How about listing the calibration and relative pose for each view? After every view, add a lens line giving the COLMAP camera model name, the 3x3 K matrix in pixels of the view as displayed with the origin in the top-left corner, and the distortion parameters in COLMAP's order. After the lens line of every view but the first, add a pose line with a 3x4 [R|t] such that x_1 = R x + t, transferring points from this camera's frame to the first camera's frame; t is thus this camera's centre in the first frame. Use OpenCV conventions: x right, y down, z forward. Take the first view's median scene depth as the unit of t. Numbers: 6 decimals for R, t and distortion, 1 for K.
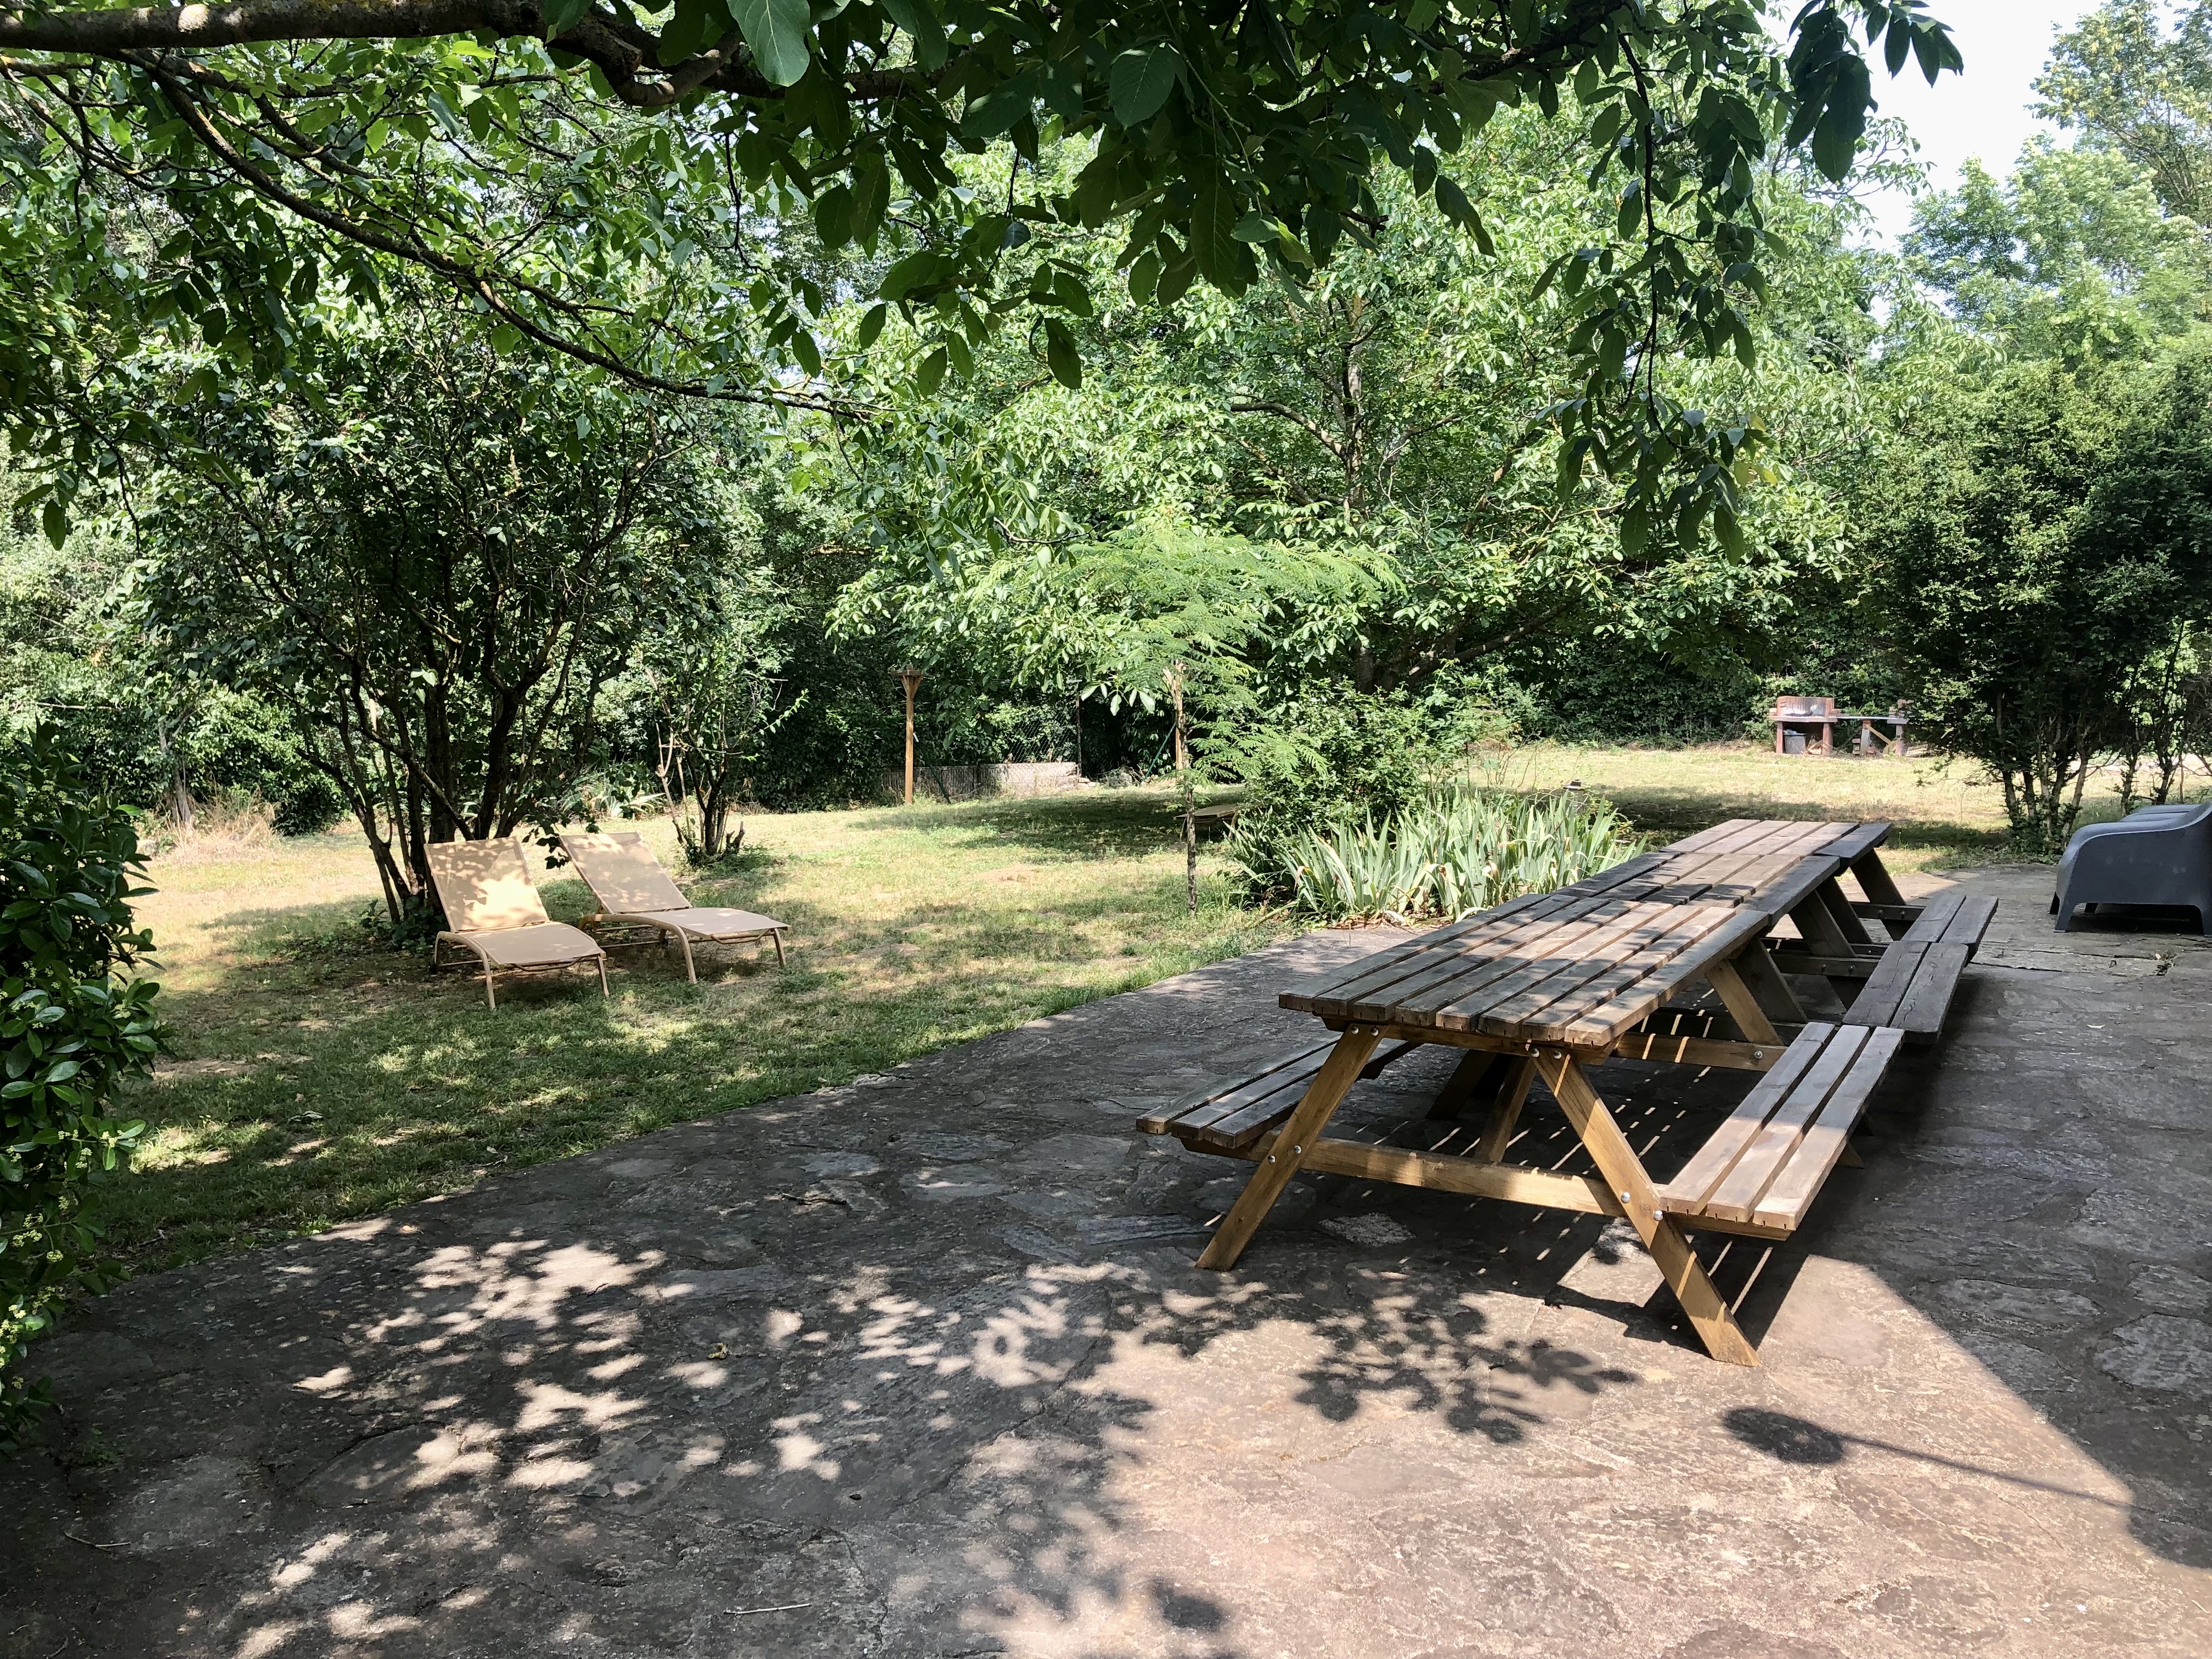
lens RADIAL K [[1791.3, 0, 1106.5], [0, 1791.3, 828.7], [0, 0, 1]] dist [0.008701, -0.009694]
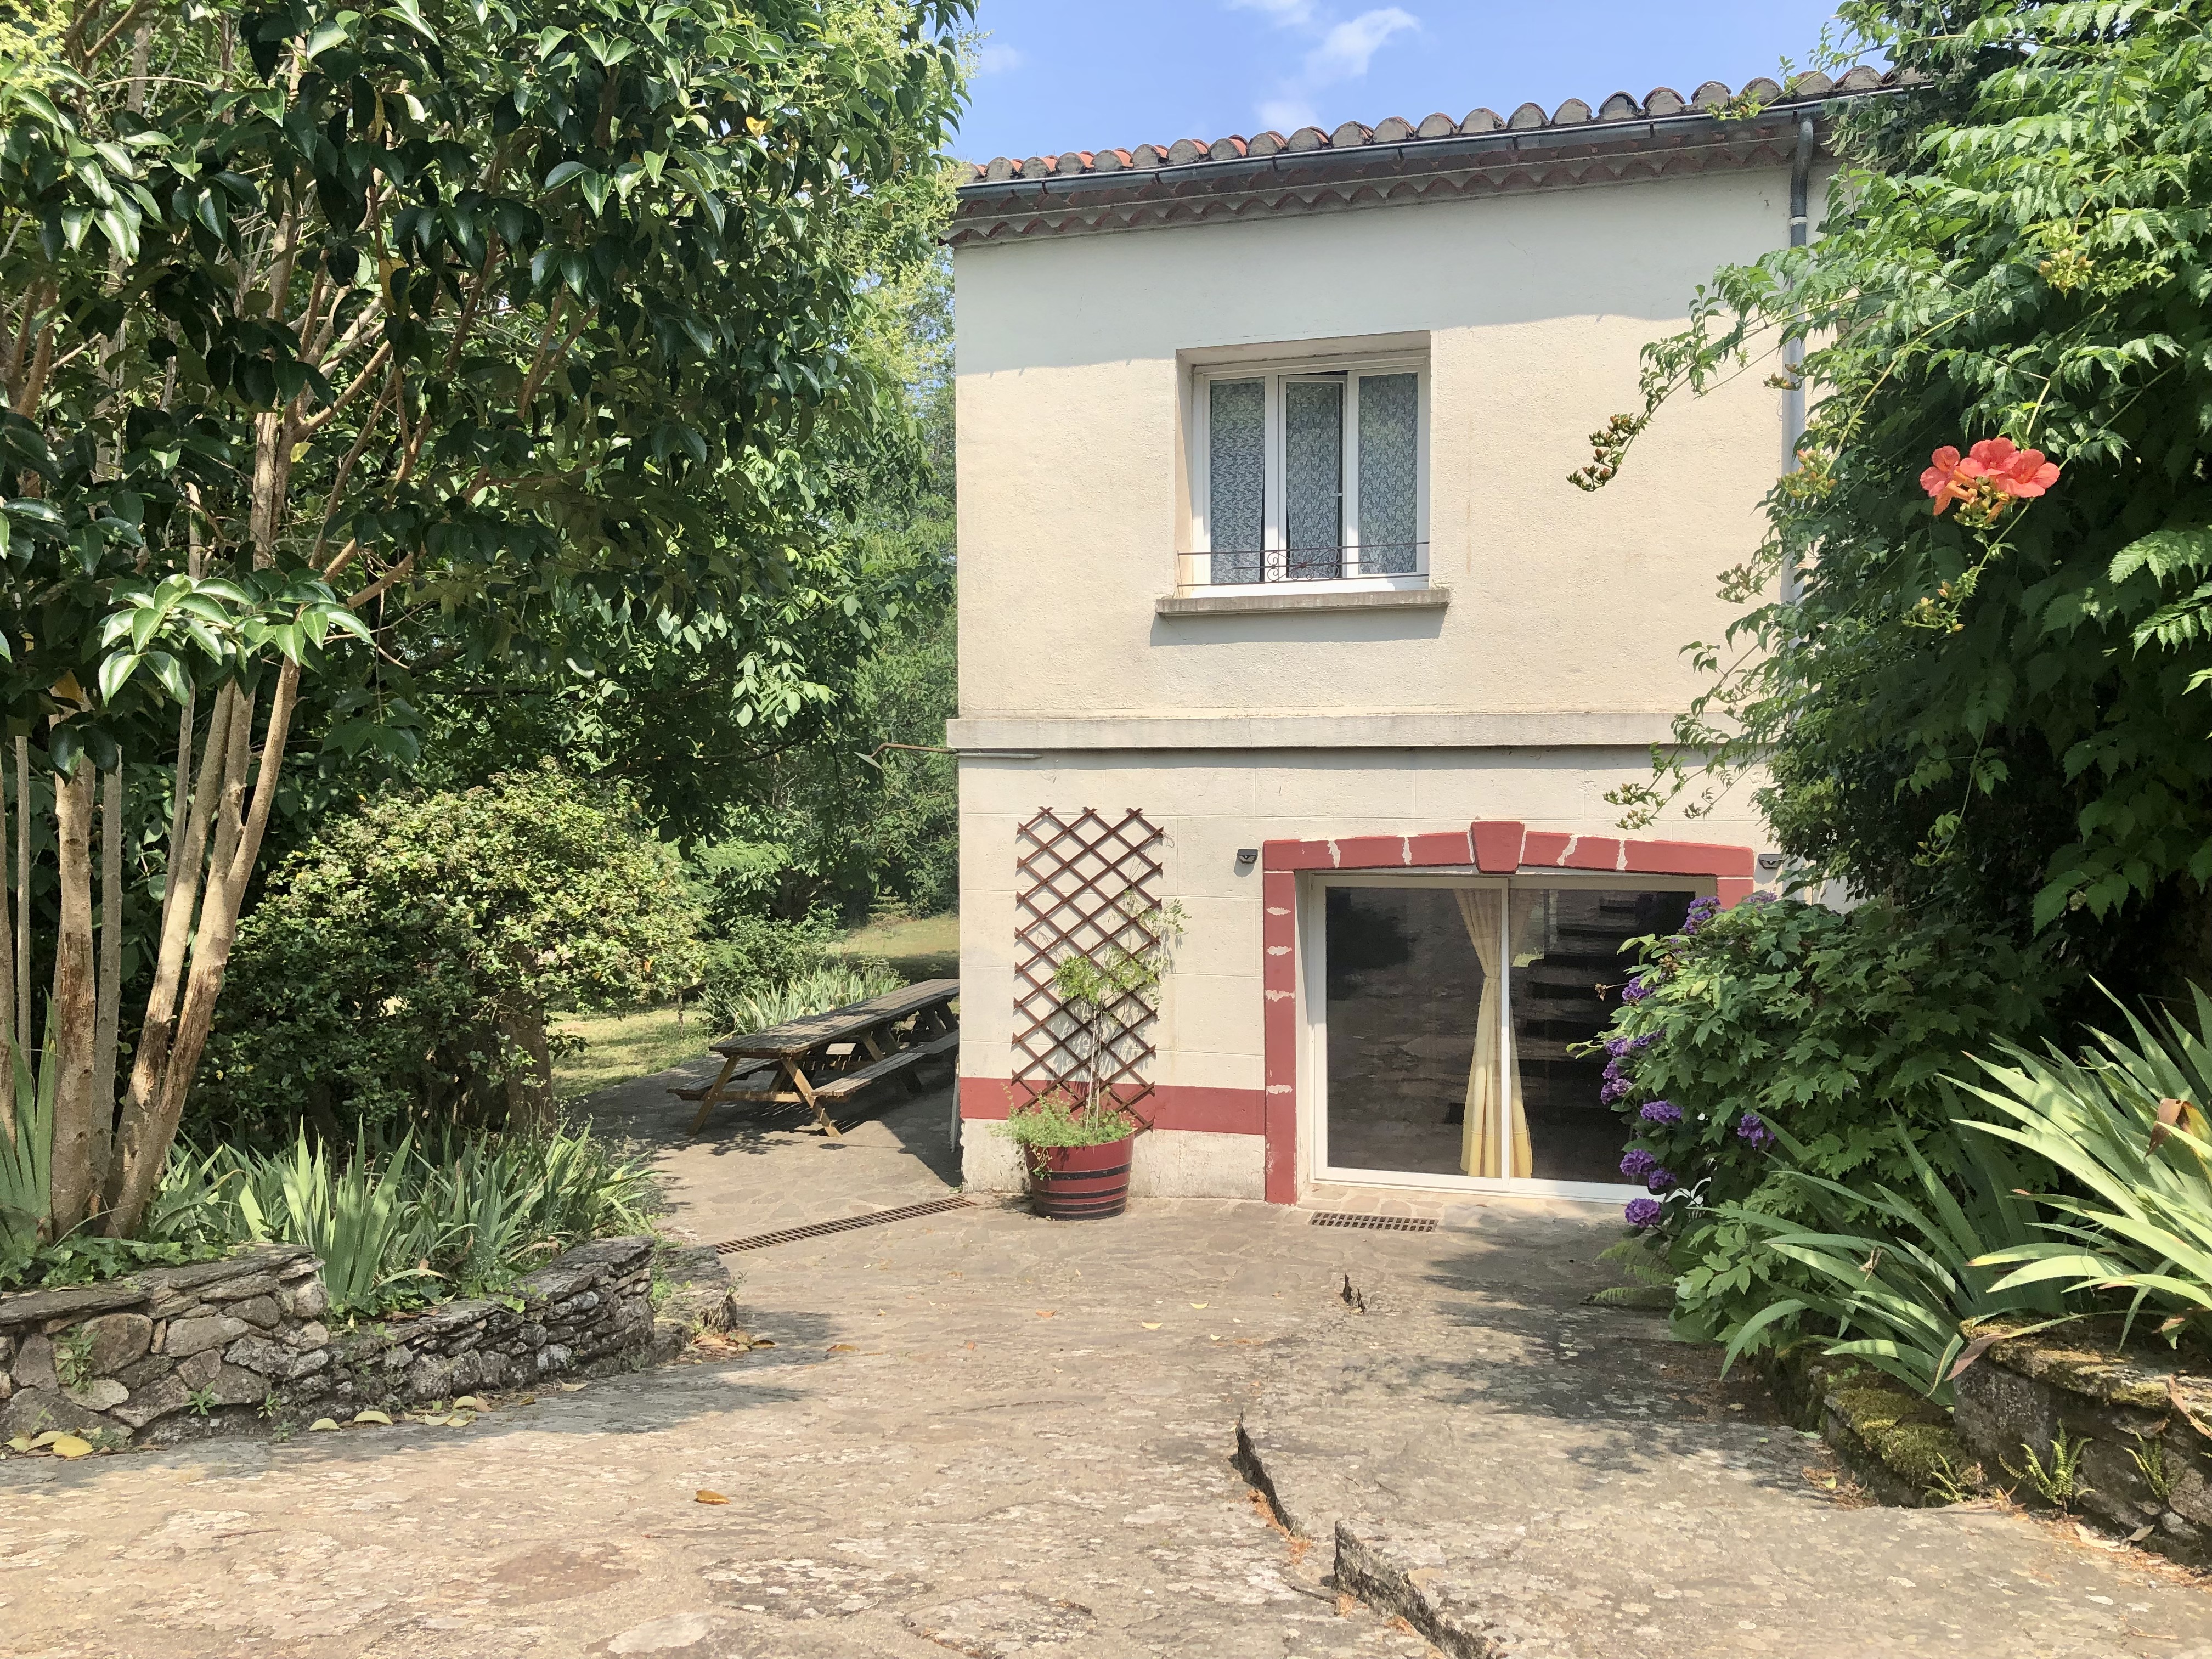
lens RADIAL K [[1791.3, 0, 1112.6], [0, 1791.3, 826.6], [0, 0, 1]] dist [0.008701, -0.009694]
pose [[0.959504, -0.024534, 0.280623, -0.041637], [0.048828, 0.995606, -0.079908, -0.004381], [-0.277430, 0.090375, 0.956486, -0.981422]]
